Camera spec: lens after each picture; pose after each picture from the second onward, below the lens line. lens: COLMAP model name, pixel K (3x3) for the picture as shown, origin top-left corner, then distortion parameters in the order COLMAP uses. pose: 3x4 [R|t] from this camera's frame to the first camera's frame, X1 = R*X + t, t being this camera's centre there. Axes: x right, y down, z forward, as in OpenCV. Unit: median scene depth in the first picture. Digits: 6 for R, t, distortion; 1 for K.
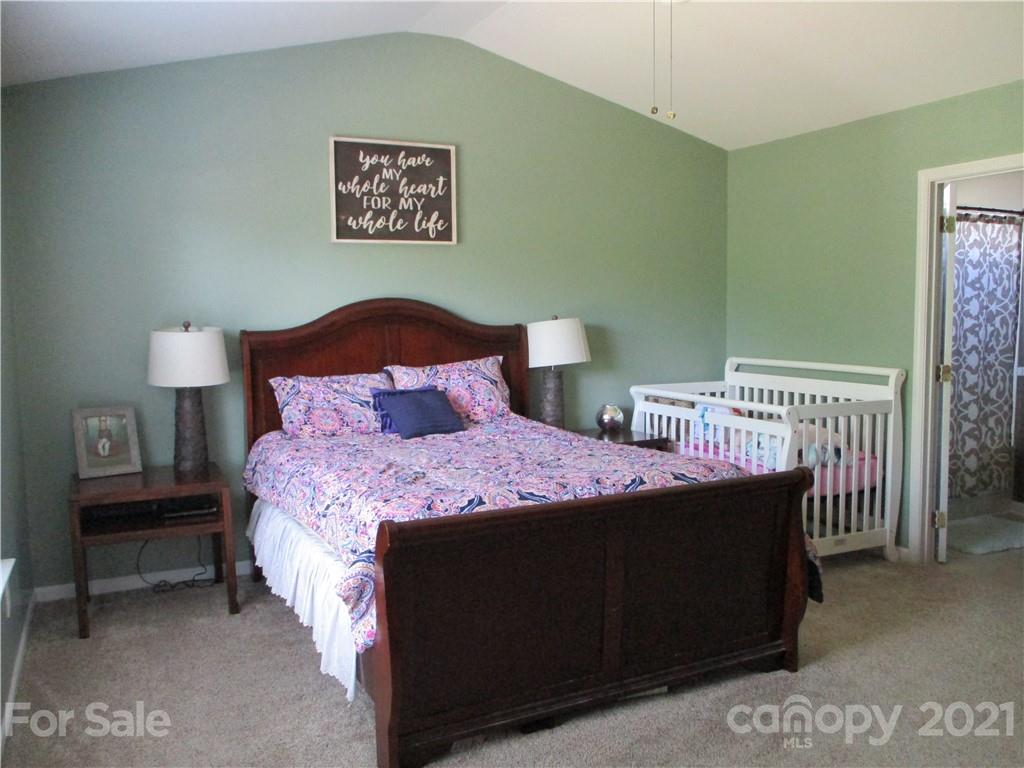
lens RADIAL K [[861.1, 0, 515.8], [0, 861.1, 386.3], [0, 0, 1]] dist [-0.031554, 0.007771]
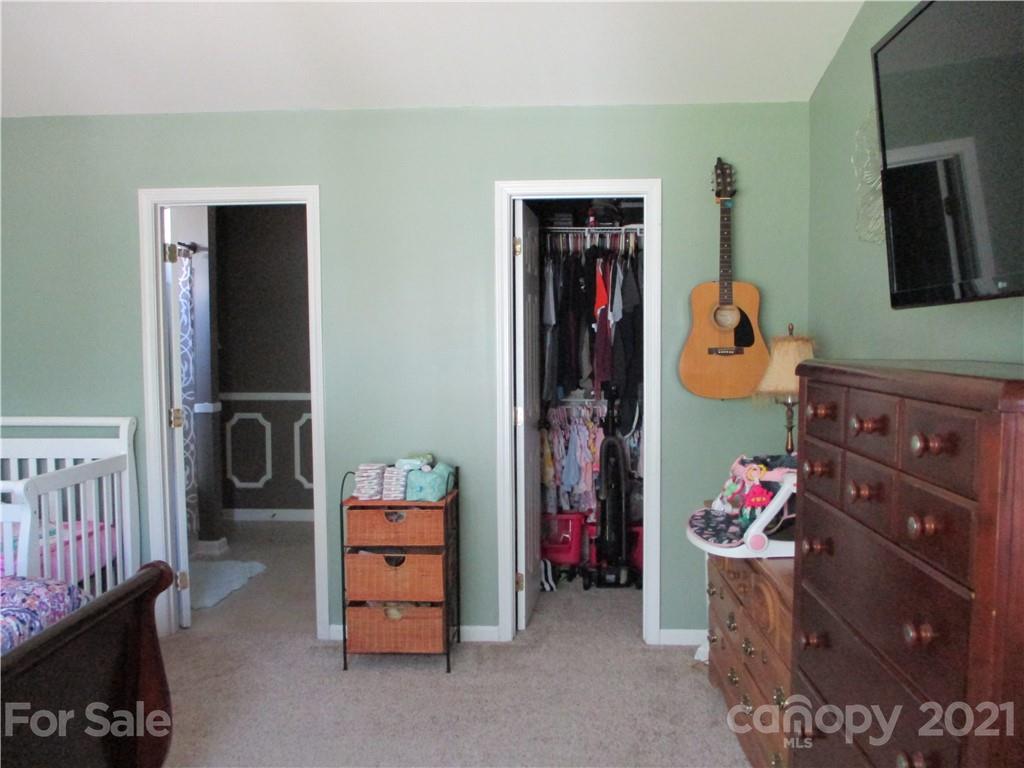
lens RADIAL K [[861.1, 0, 511.6], [0, 861.1, 381.9], [0, 0, 1]] dist [-0.031554, 0.007771]
pose [[0.487524, -0.042391, 0.872080, -0.110988], [0.080677, 0.996735, 0.003349, -0.027253], [-0.869374, 0.068724, 0.489352, 0.247865]]
